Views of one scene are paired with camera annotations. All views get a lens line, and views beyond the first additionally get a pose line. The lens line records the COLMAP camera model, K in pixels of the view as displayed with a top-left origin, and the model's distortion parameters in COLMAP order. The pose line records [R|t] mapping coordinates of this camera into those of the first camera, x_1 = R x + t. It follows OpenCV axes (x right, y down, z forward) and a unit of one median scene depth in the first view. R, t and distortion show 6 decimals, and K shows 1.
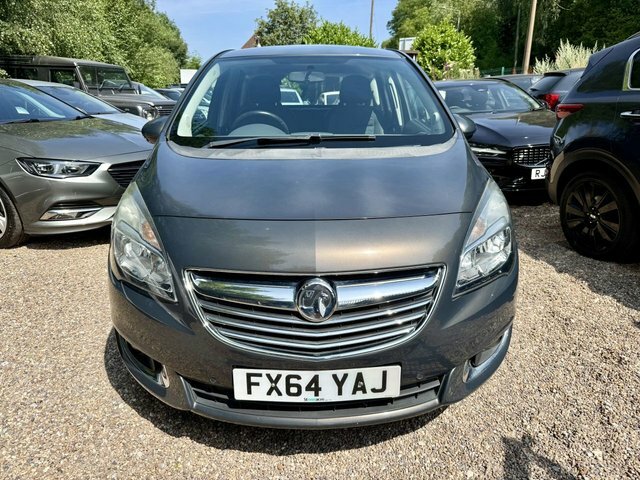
lens RADIAL K [[461.9, 0, 316.5], [0, 461.9, 240.2], [0, 0, 1]] dist [-0.005880, 0.002455]
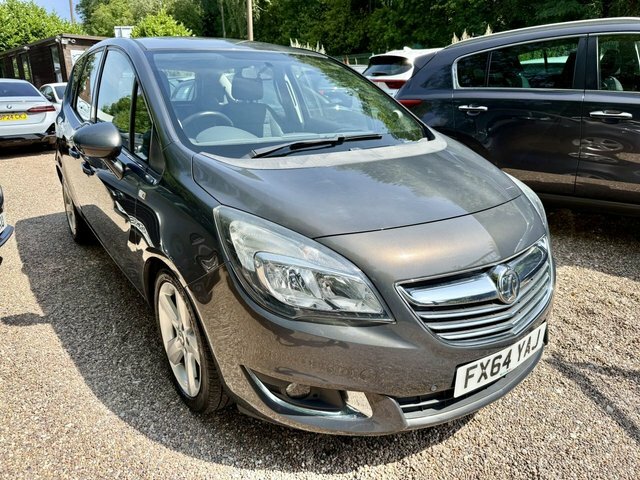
lens RADIAL K [[461.9, 0, 316.5], [0, 461.9, 240.2], [0, 0, 1]] dist [-0.005880, 0.002455]
pose [[0.827845, -0.170963, 0.534270, -0.415626], [0.162557, 0.984673, 0.063208, -0.051928], [-0.536888, 0.034523, 0.842947, 0.131439]]
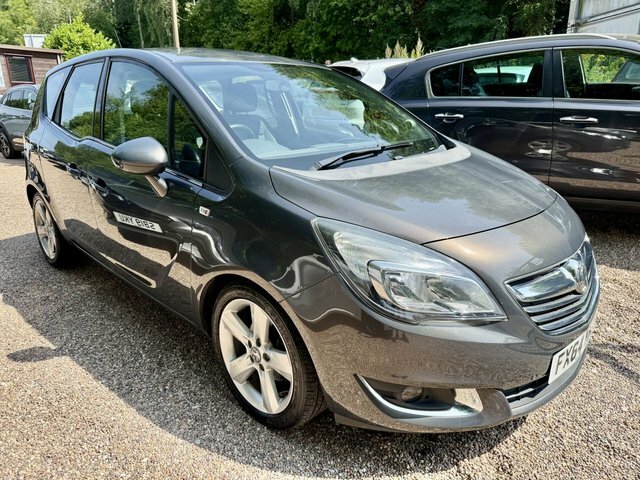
lens RADIAL K [[461.9, 0, 316.5], [0, 461.9, 240.2], [0, 0, 1]] dist [-0.005880, 0.002455]
pose [[0.723450, -0.206398, 0.658802, -0.559346], [0.210500, 0.974771, 0.074232, -0.086569], [-0.657503, 0.084974, 0.748645, 0.231576]]
